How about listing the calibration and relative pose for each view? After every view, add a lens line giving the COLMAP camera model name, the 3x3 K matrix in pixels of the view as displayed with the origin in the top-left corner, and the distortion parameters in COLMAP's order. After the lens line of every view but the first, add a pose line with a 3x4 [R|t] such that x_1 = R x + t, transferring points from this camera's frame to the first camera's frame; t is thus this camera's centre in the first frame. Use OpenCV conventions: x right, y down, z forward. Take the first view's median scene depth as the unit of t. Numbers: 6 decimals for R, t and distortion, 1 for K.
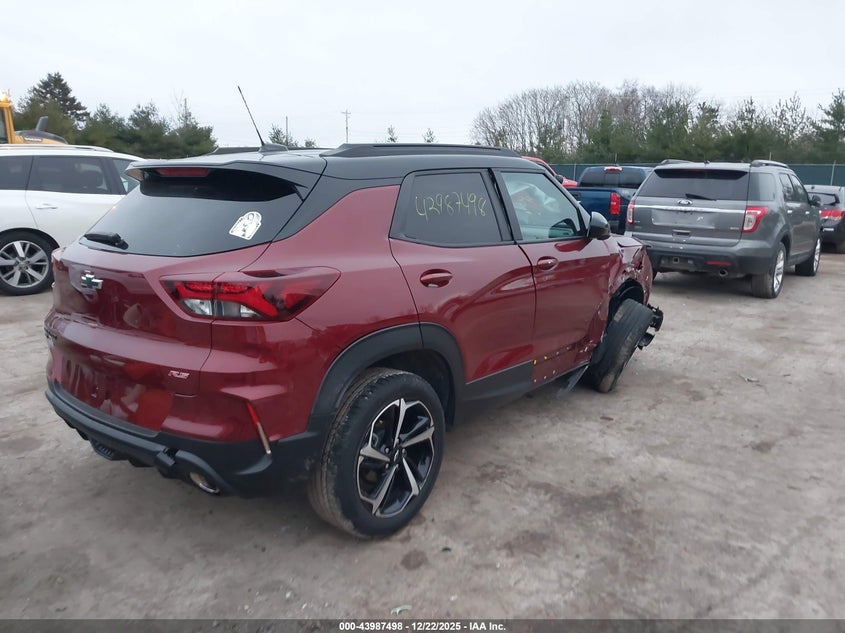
lens RADIAL K [[662.9, 0, 422.5], [0, 662.9, 316.5], [0, 0, 1]] dist [0.005530, 0.004735]
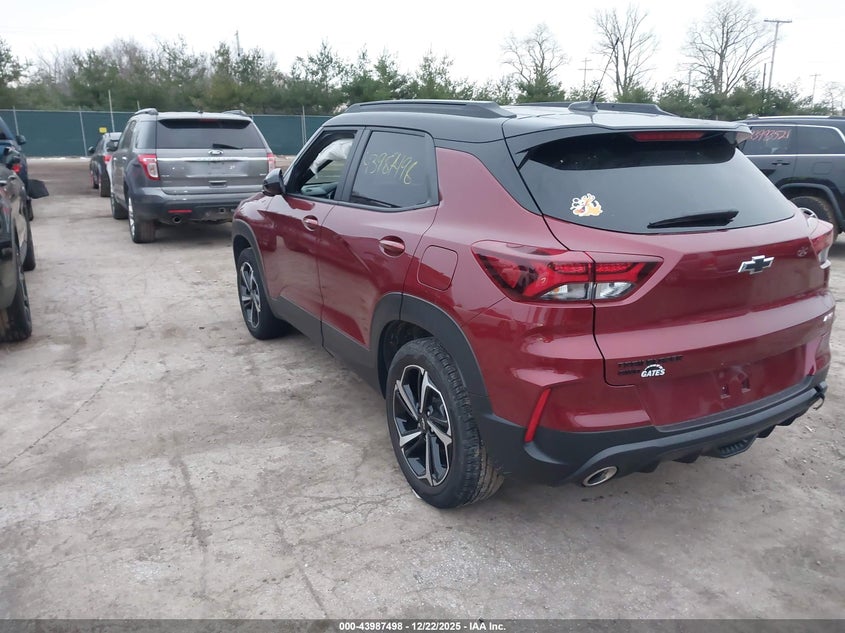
lens RADIAL K [[662.9, 0, 422.5], [0, 662.9, 316.5], [0, 0, 1]] dist [0.005530, 0.004735]
pose [[0.371115, -0.267644, 0.889180, -0.457196], [0.198202, 0.958326, 0.205733, -0.078602], [-0.907188, 0.099887, 0.408697, 0.327148]]
